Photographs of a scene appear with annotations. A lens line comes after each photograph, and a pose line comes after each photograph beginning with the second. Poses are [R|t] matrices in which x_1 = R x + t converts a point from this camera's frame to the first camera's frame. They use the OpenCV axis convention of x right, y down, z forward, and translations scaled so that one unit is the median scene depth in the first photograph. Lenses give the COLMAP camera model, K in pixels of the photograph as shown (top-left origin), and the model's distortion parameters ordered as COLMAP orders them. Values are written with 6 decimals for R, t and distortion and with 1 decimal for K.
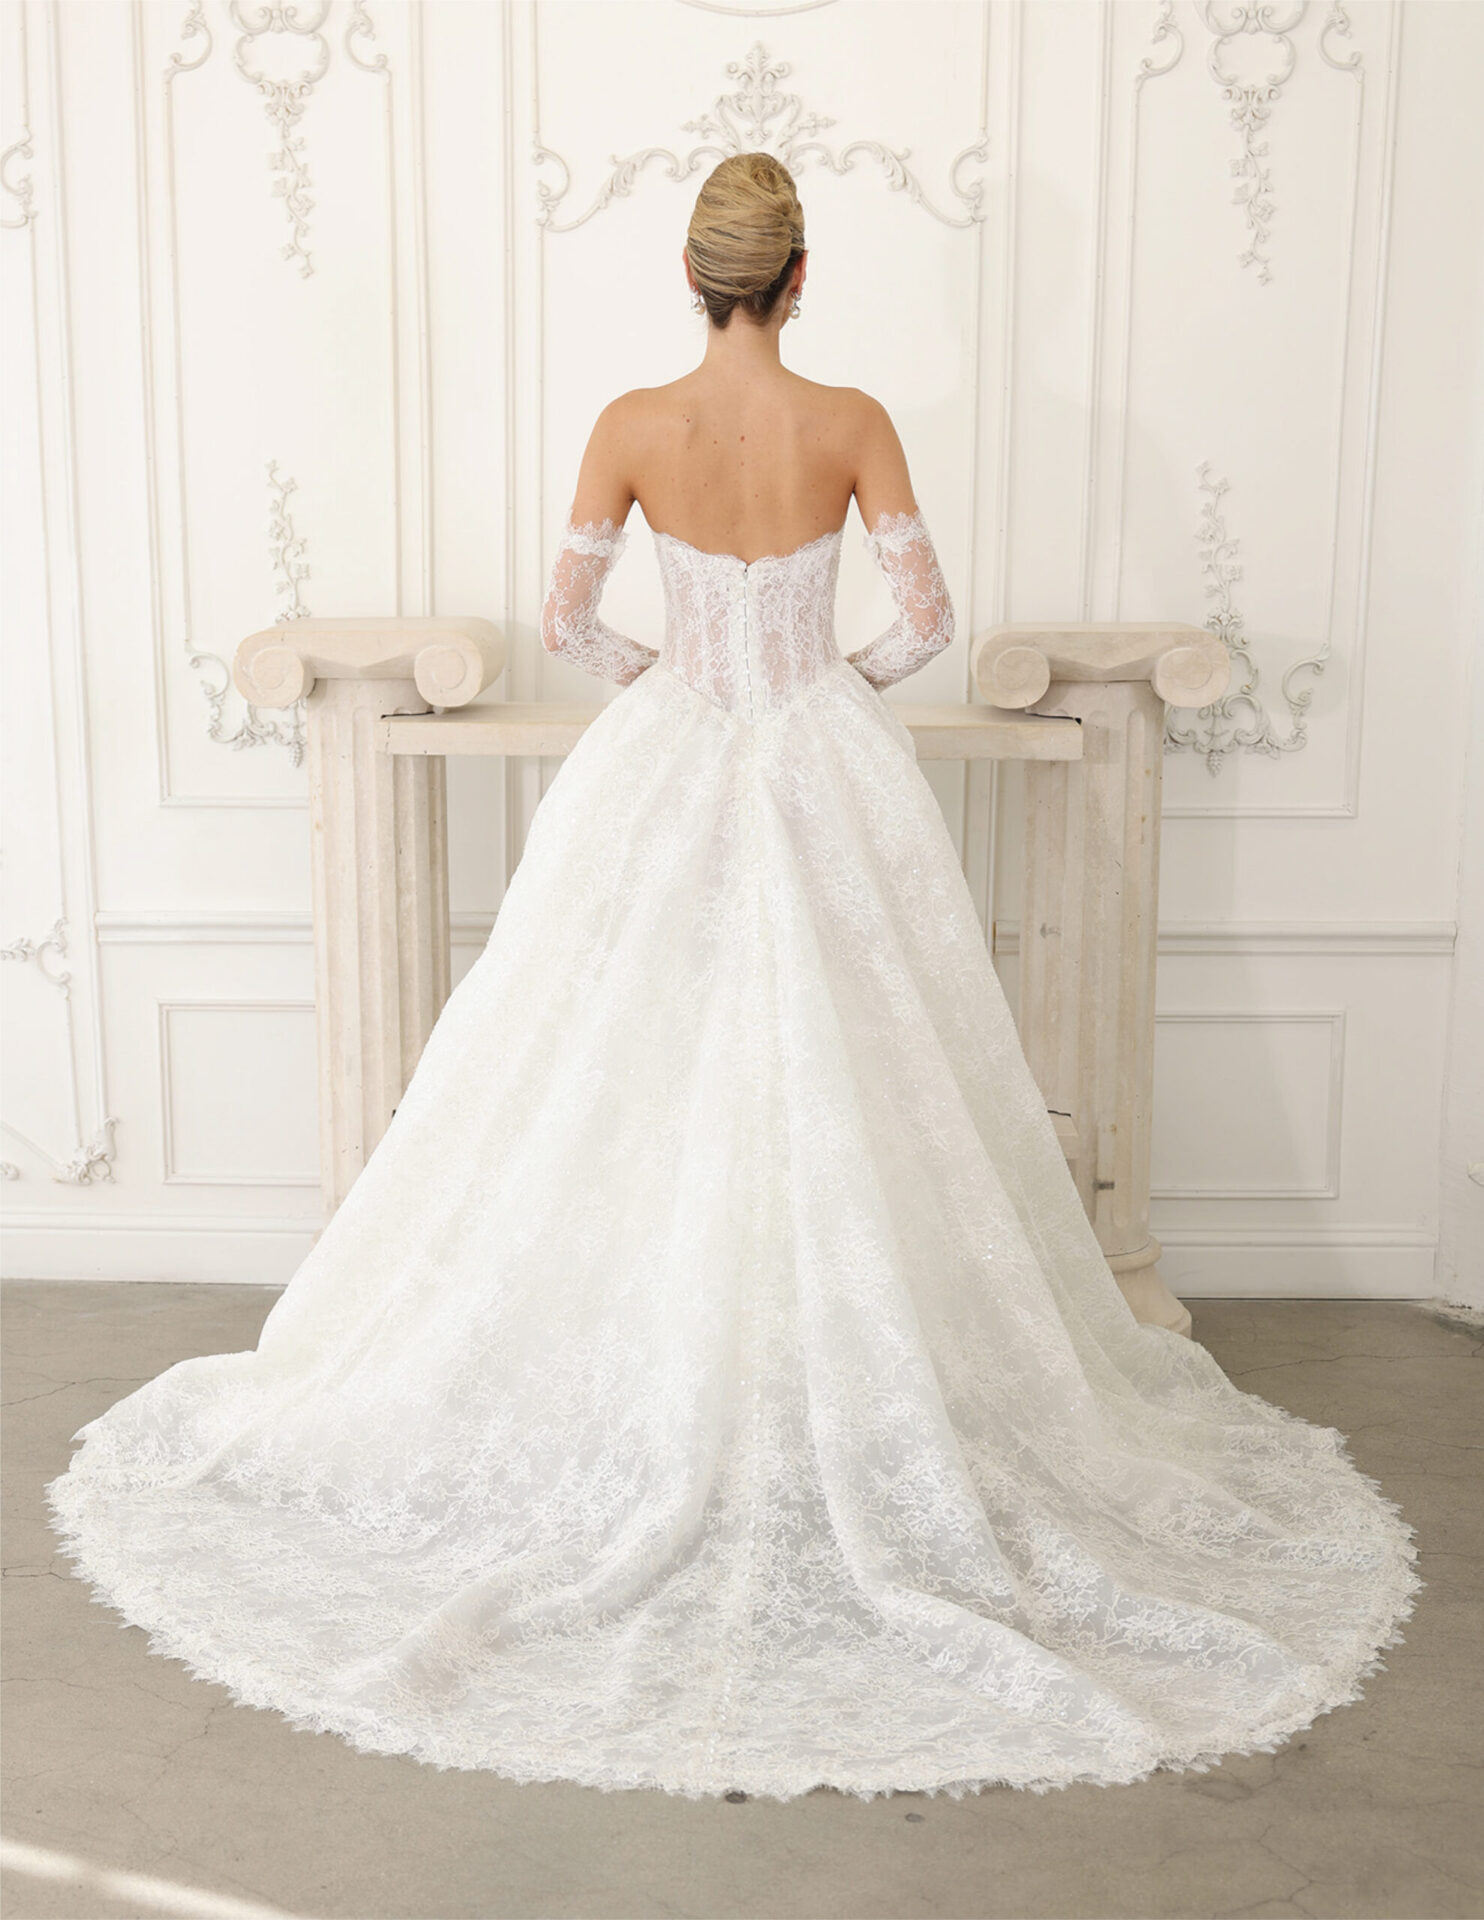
lens RADIAL K [[2825.8, 0, 722.9], [0, 2825.8, 1027.1], [0, 0, 1]] dist [0.066110, 0.008207]
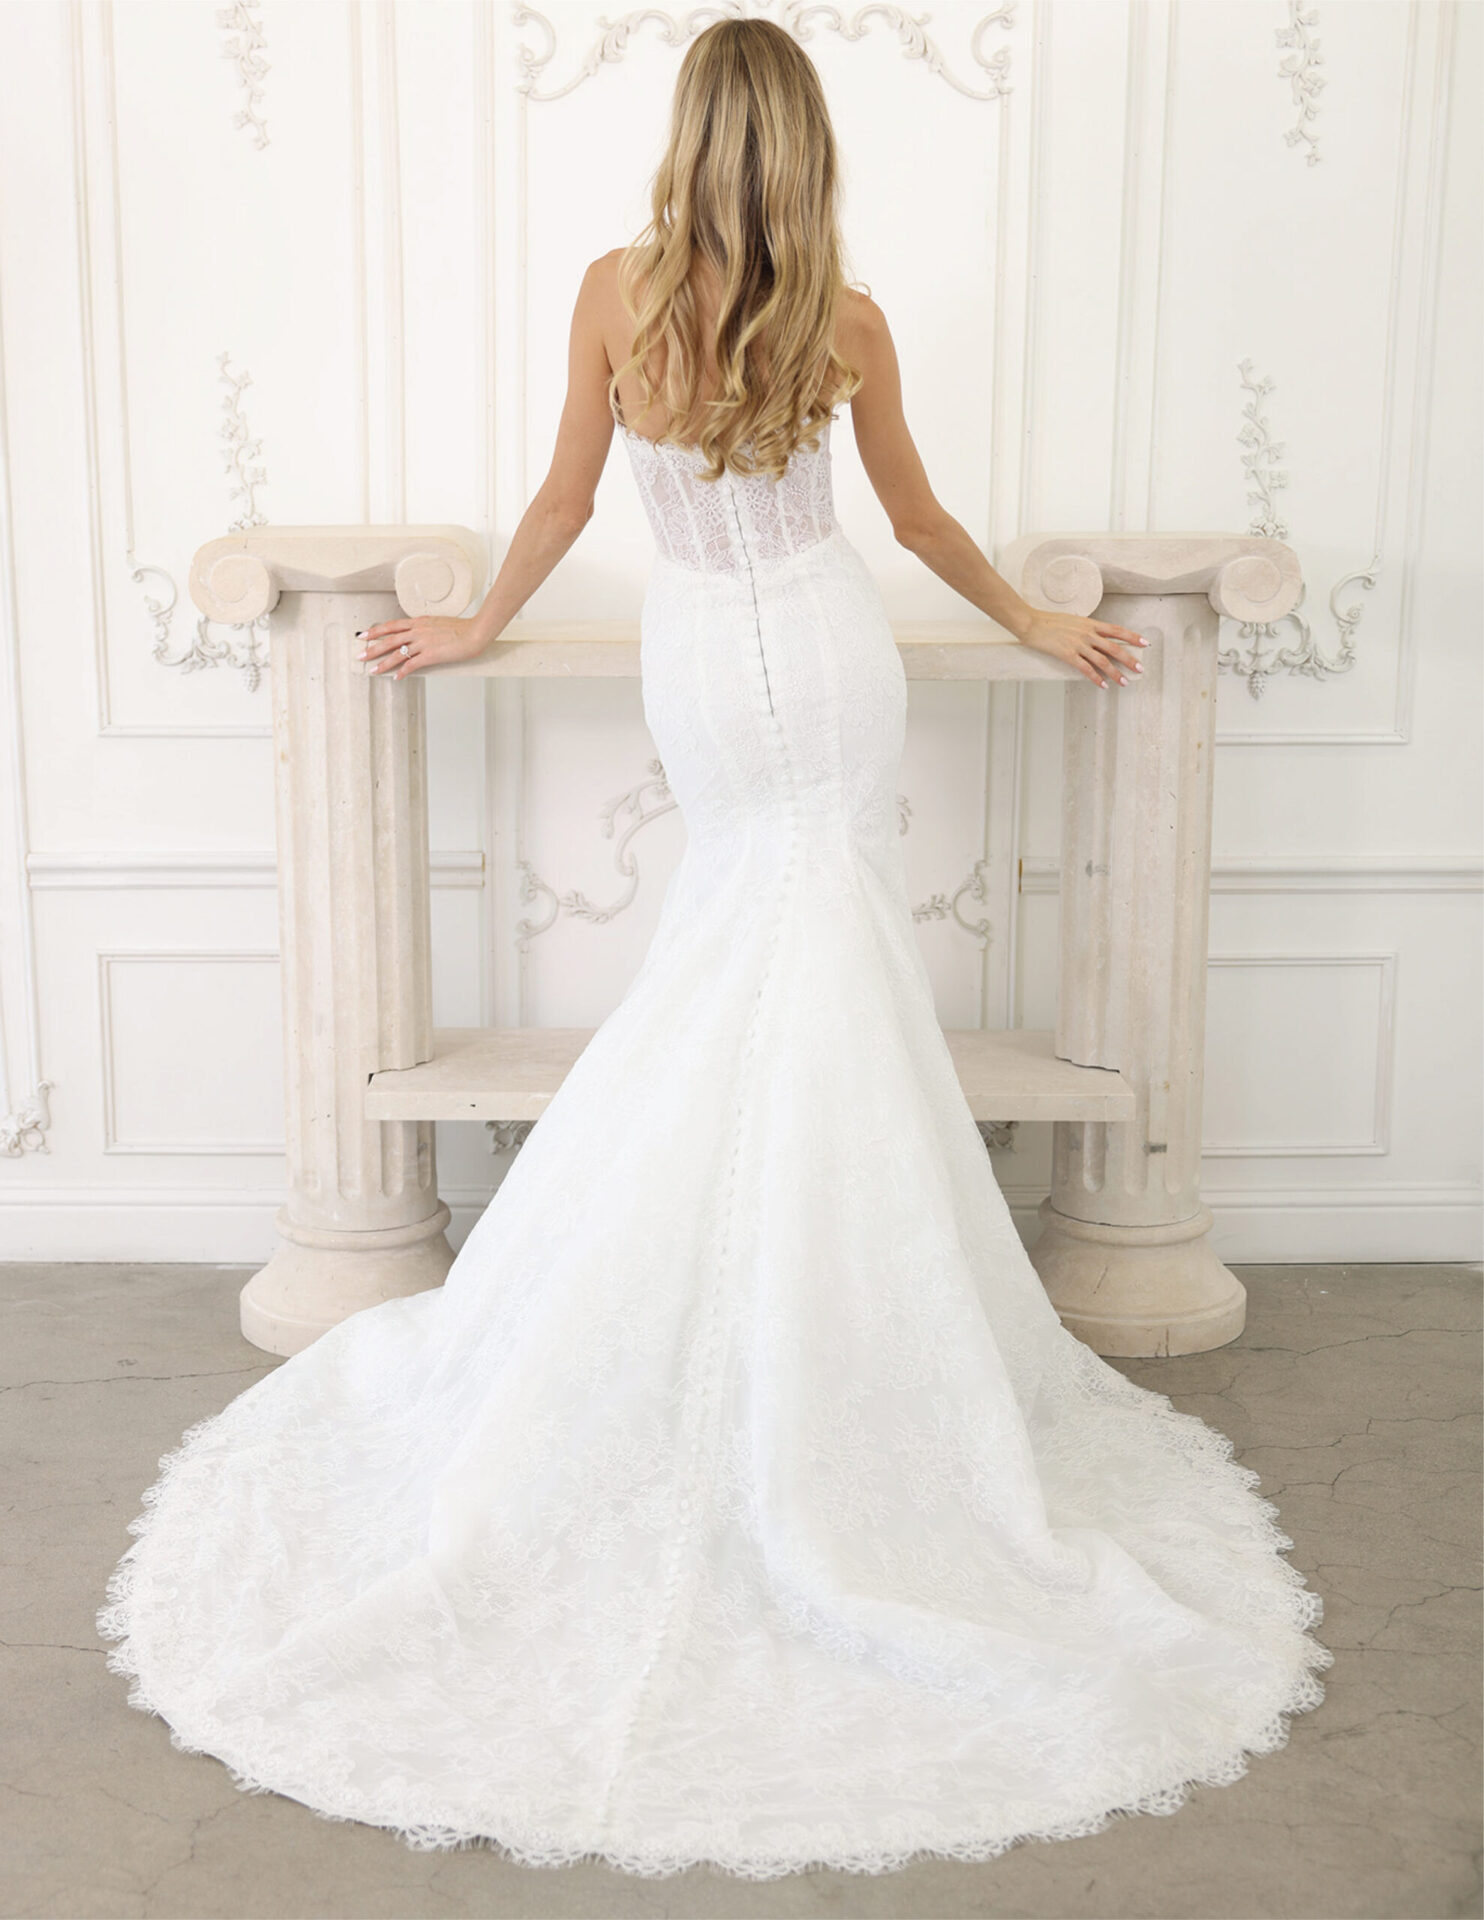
lens RADIAL K [[2666.8, 0, 748.7], [0, 2666.8, 927.6], [0, 0, 1]] dist [0.058425, -0.002479]
pose [[0.998211, -0.007676, 0.059287, -0.045348], [0.008104, 0.999943, -0.006991, -0.009760], [-0.059230, 0.007459, 0.998216, 0.145187]]
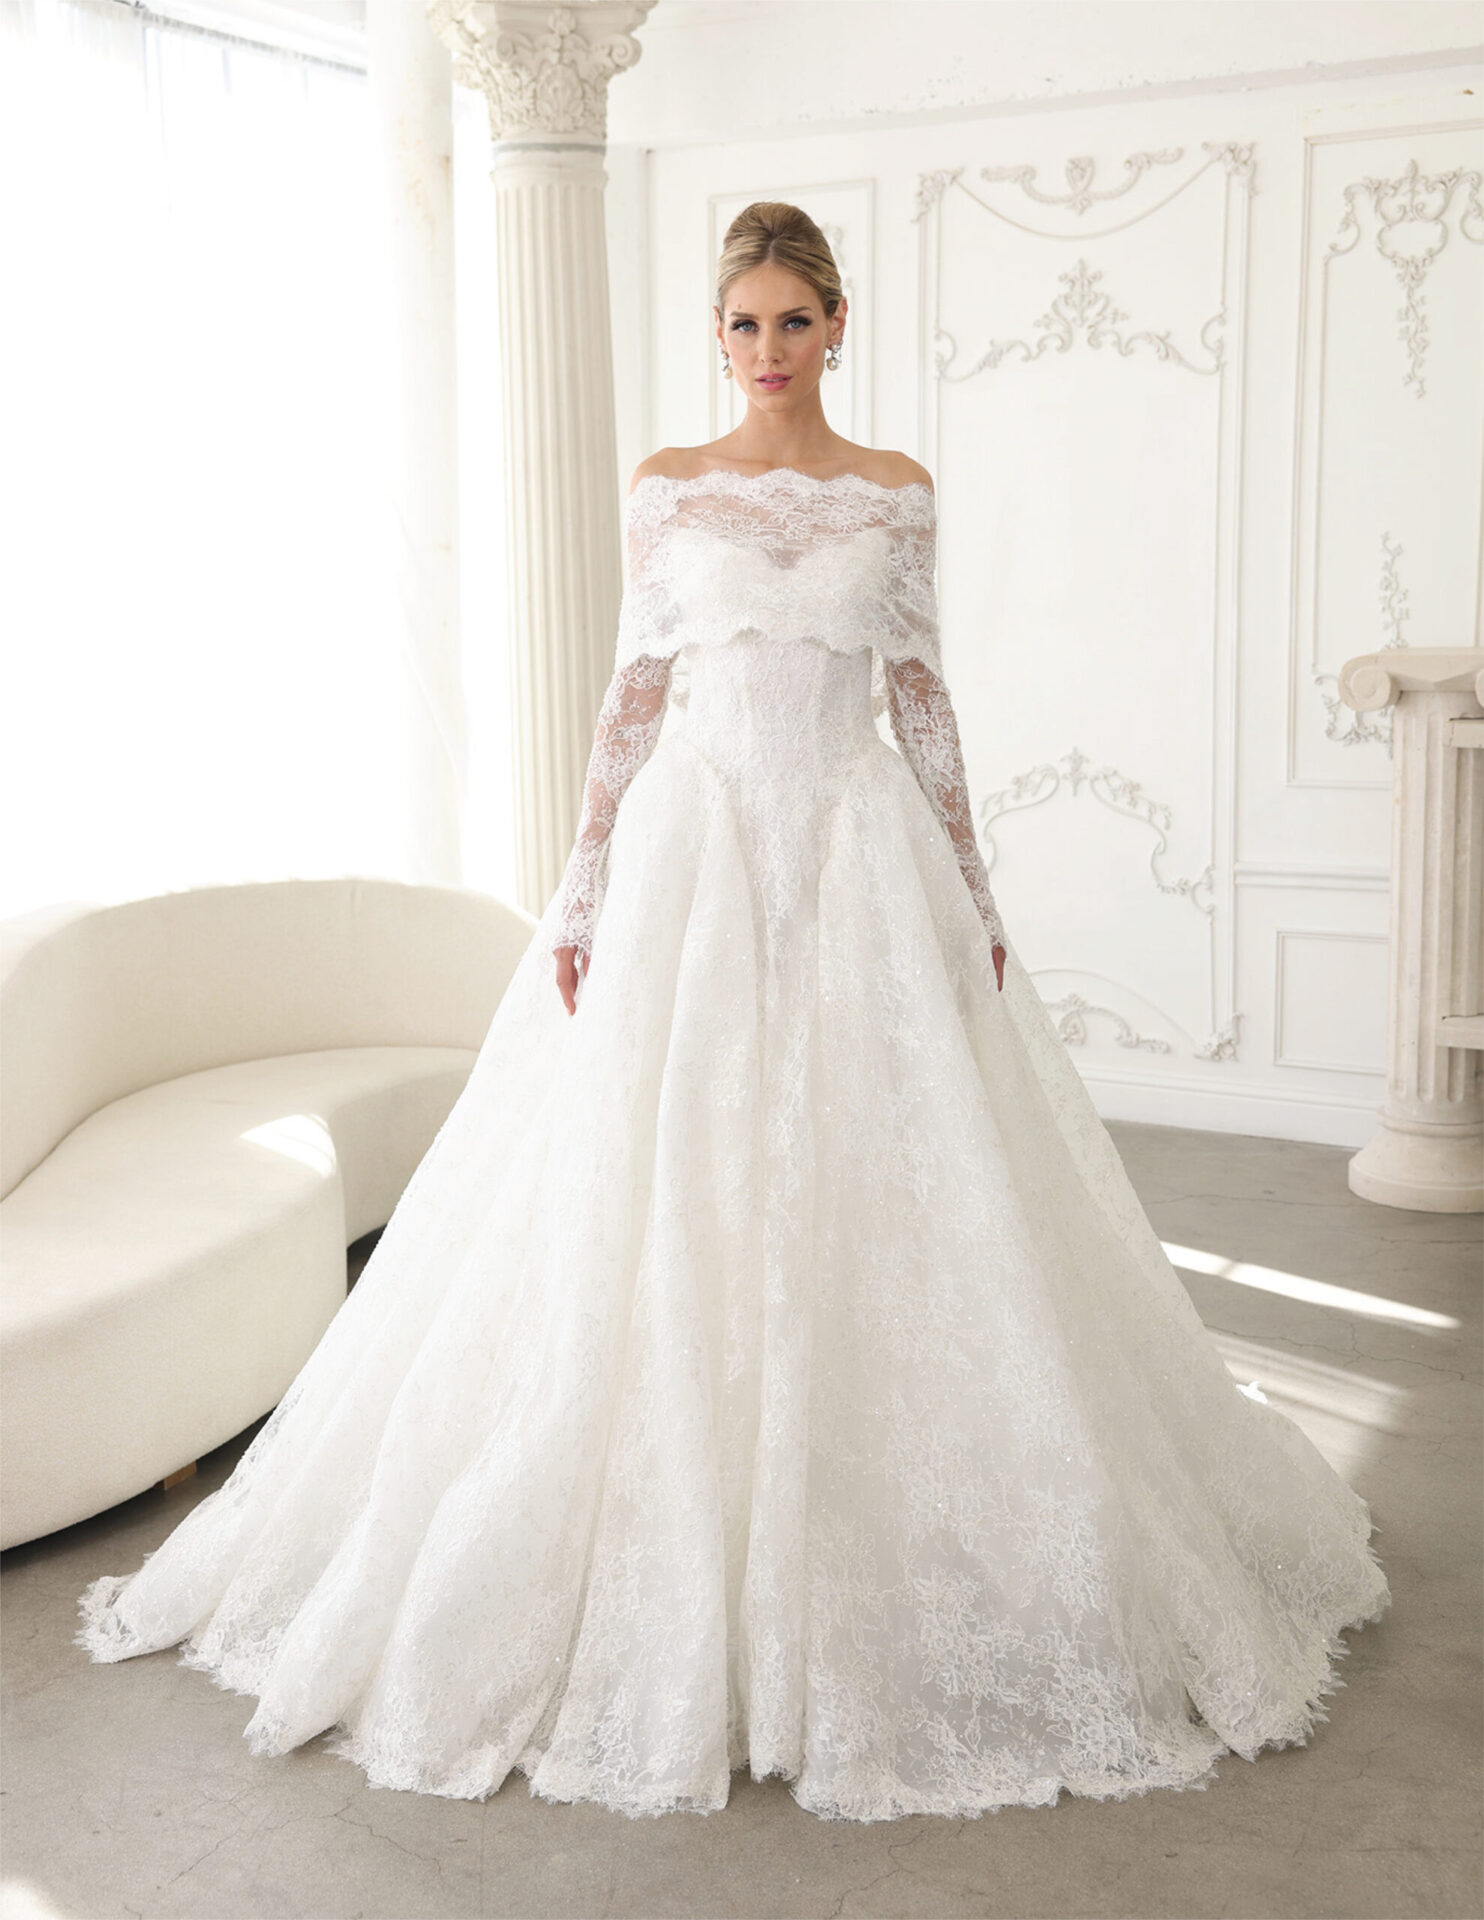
lens RADIAL K [[2305.1, 0, 735.1], [0, 2305.1, 896.6], [0, 0, 1]] dist [0.019947, 0.005542]
pose [[0.895240, 0.050417, -0.442723, 0.060607], [-0.070936, 0.997033, -0.029899, 0.028387], [0.439902, 0.058172, 0.896160, -0.112267]]
